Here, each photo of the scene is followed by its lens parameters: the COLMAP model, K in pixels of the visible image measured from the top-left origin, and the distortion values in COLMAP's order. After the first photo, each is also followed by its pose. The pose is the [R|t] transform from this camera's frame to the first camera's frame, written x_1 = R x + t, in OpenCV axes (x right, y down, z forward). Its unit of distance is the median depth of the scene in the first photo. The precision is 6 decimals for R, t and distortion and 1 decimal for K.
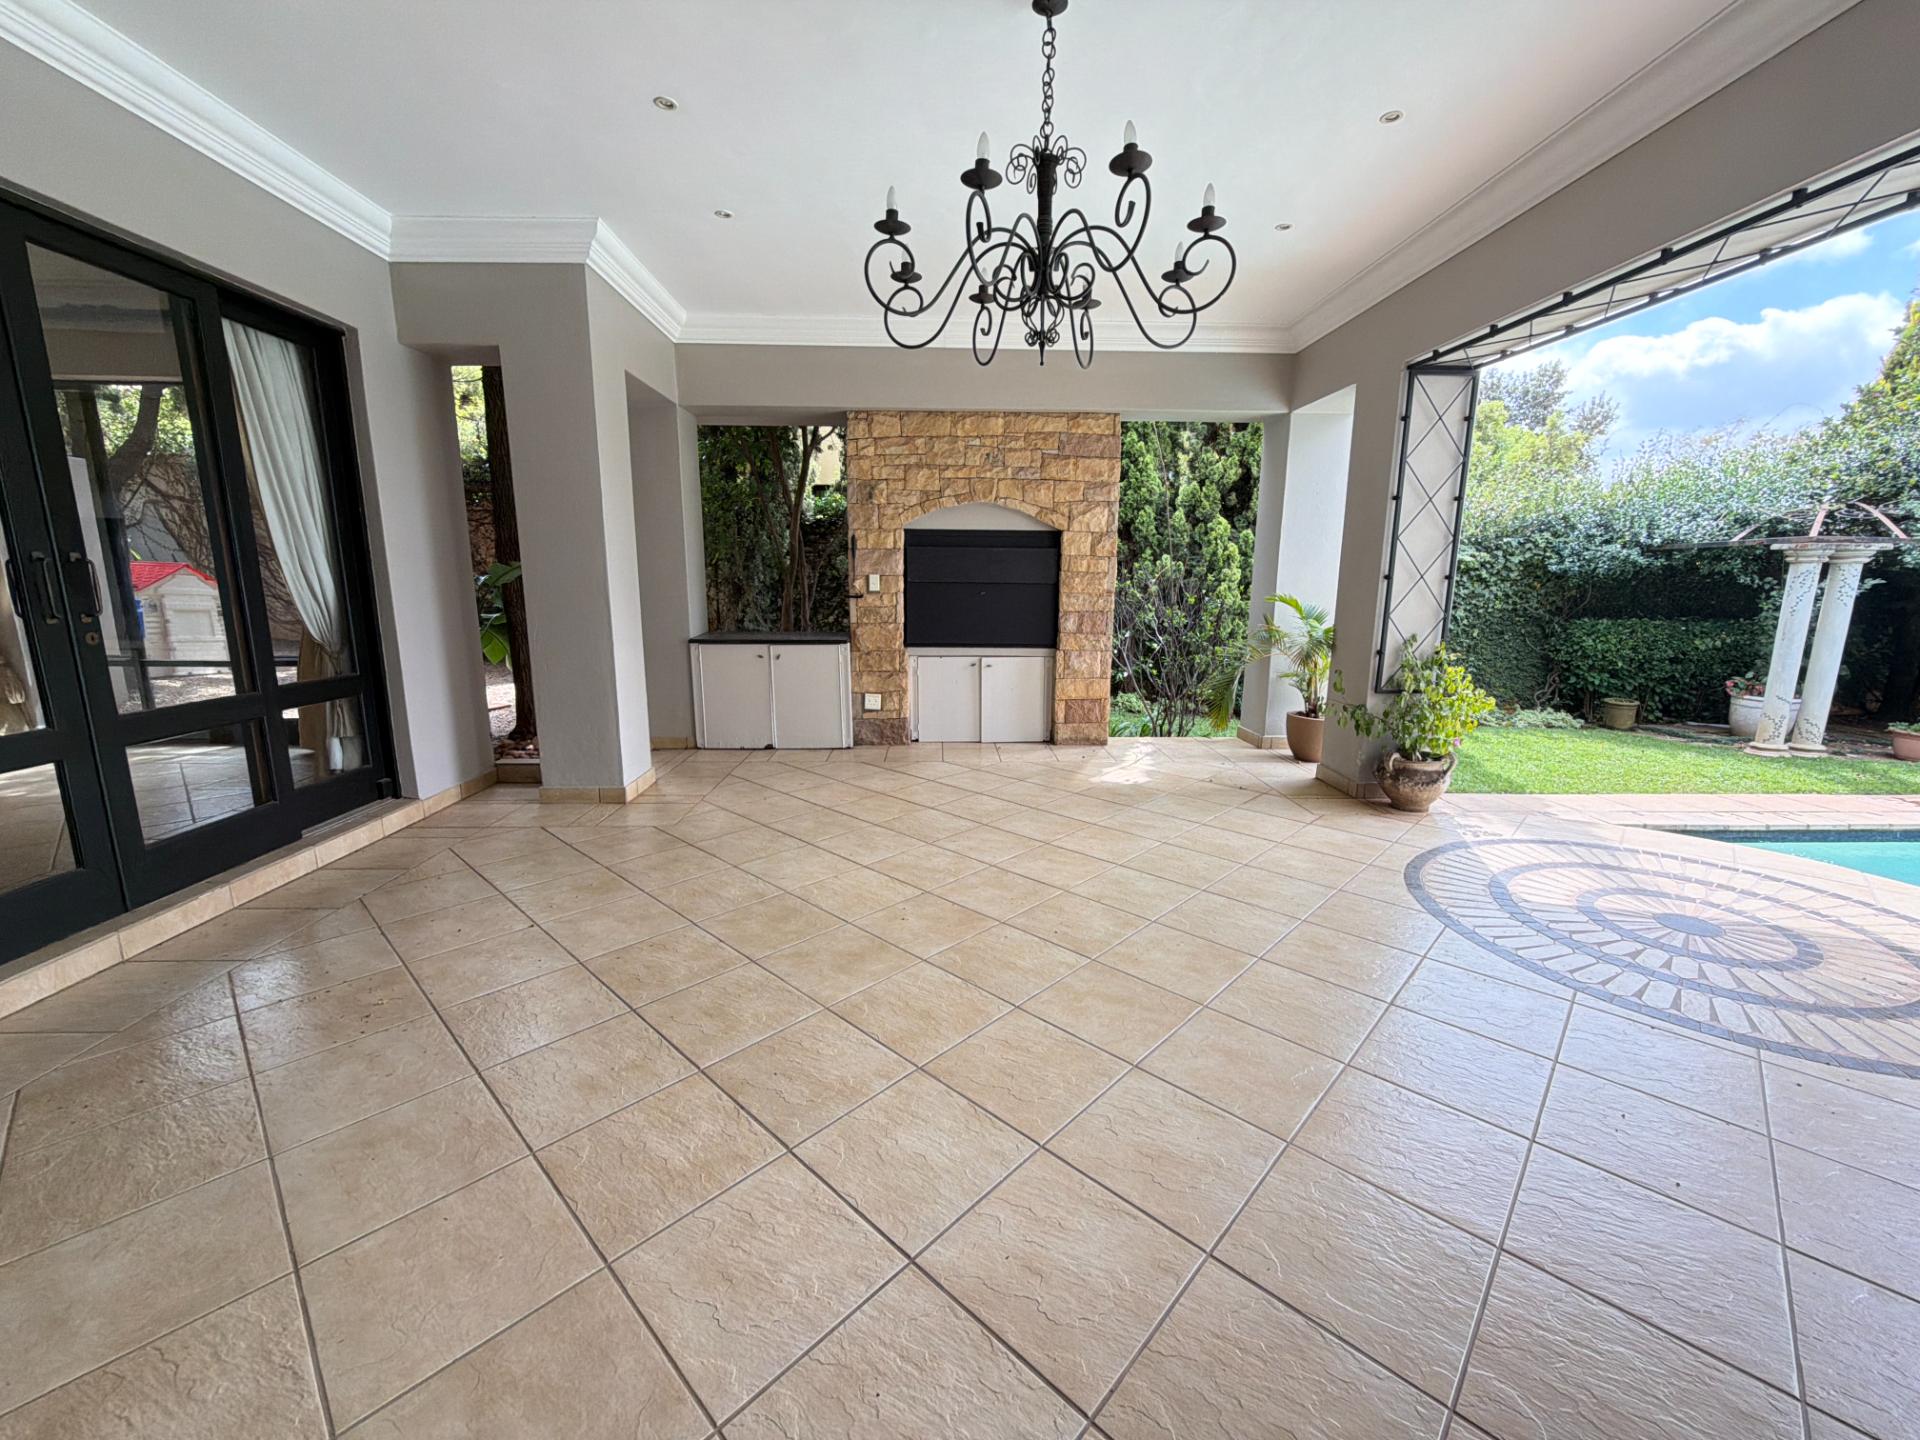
lens RADIAL K [[771.0, 0, 951.1], [0, 771.0, 721.1], [0, 0, 1]] dist [-0.000534, 0.000042]
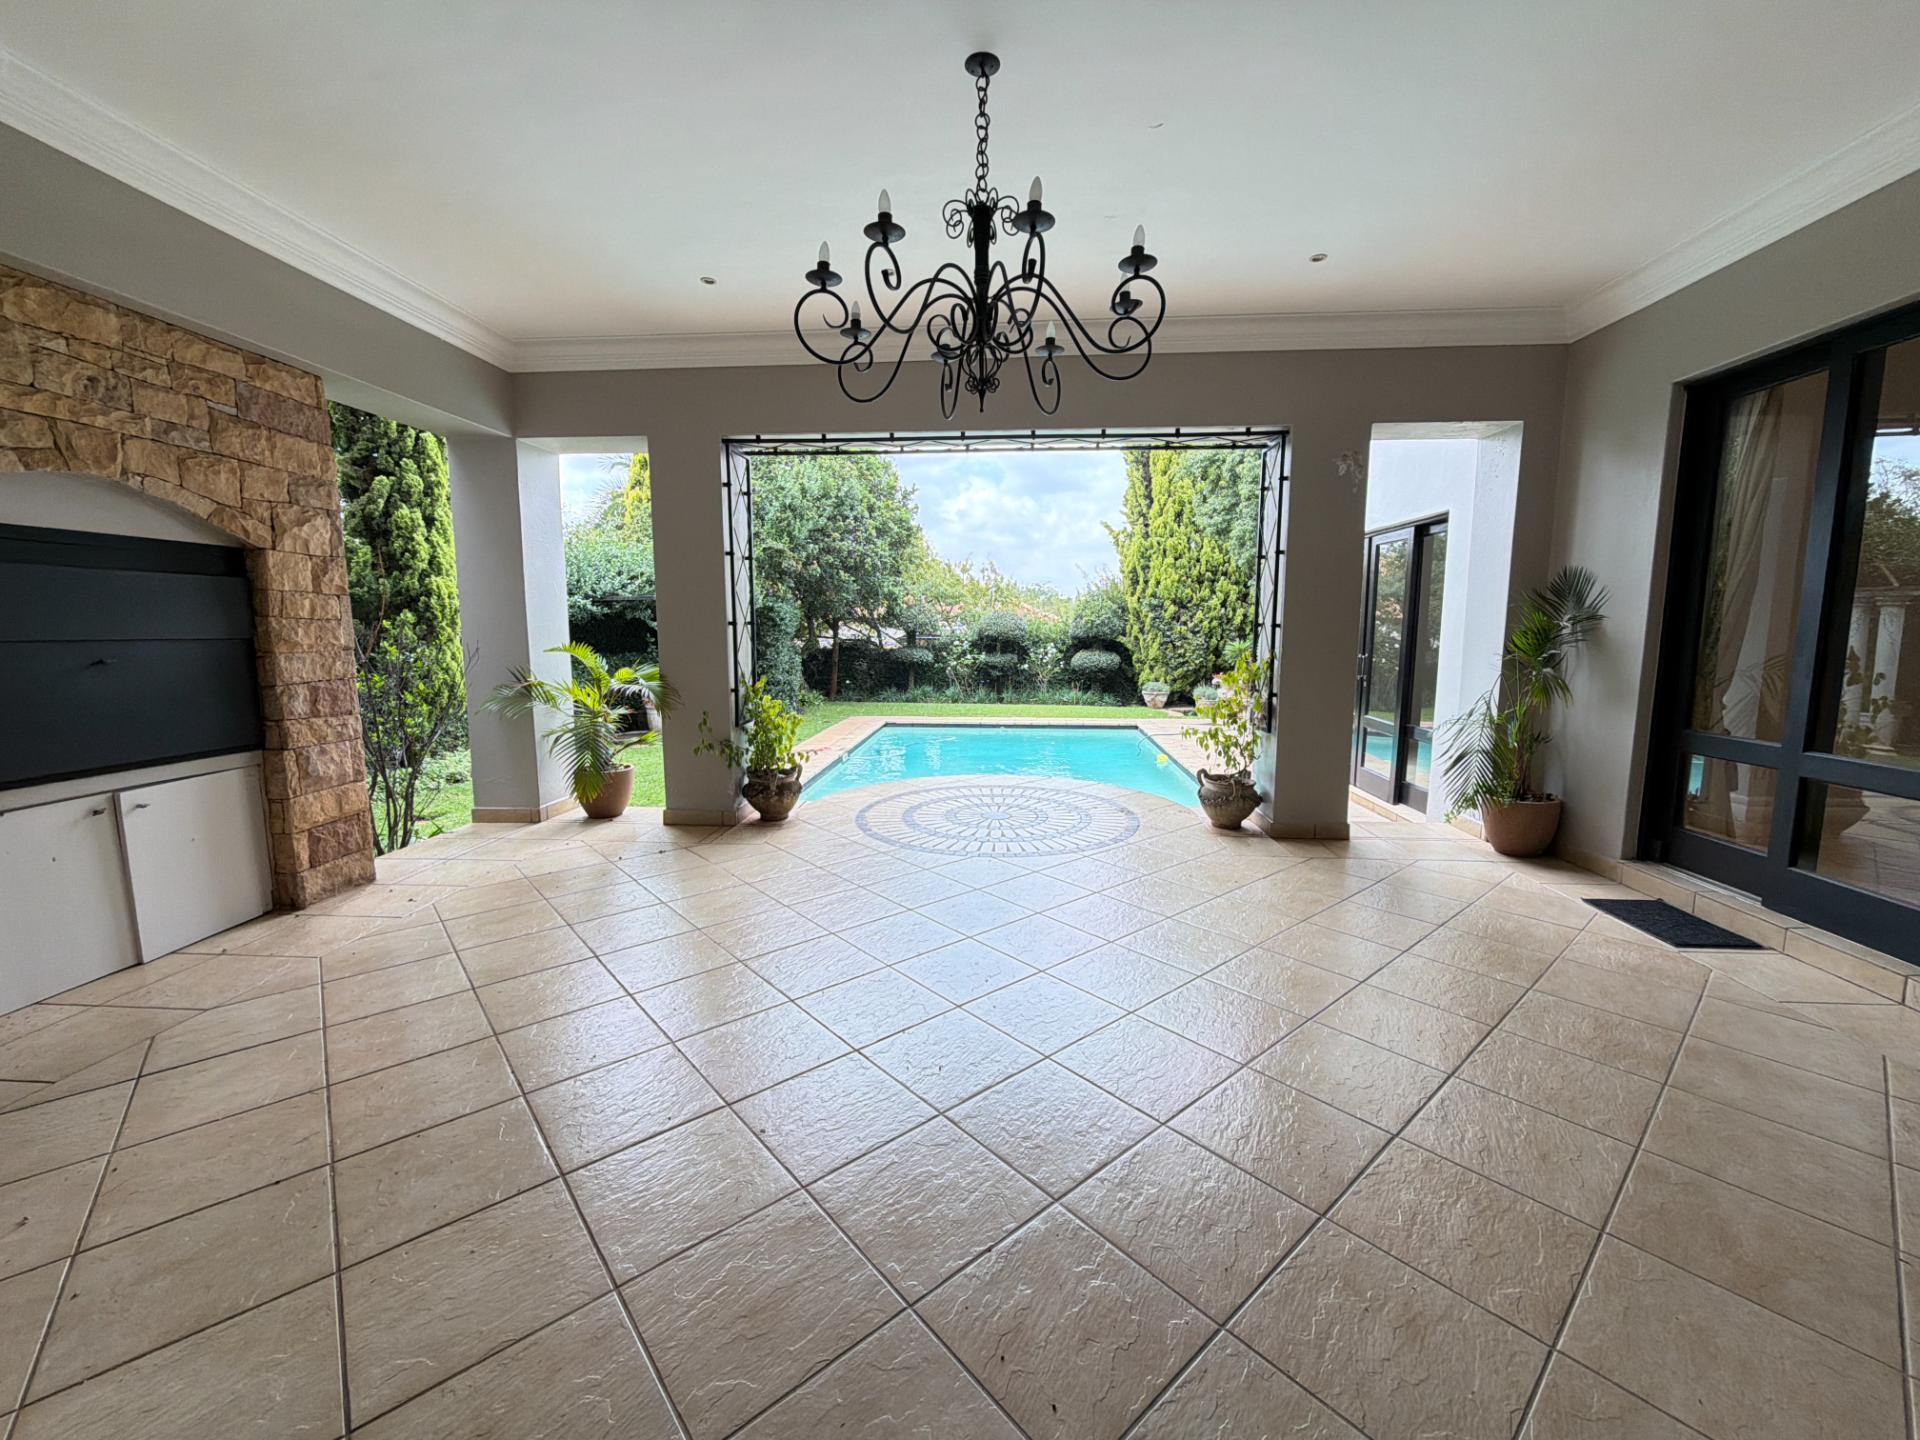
lens RADIAL K [[769.8, 0, 967.1], [0, 769.8, 720.5], [0, 0, 1]] dist [-0.000235, 0.000151]
pose [[0.087362, -0.130406, 0.987604, -0.409282], [0.186731, 0.975965, 0.112352, -0.085932], [-0.978519, 0.174601, 0.109613, 0.439409]]
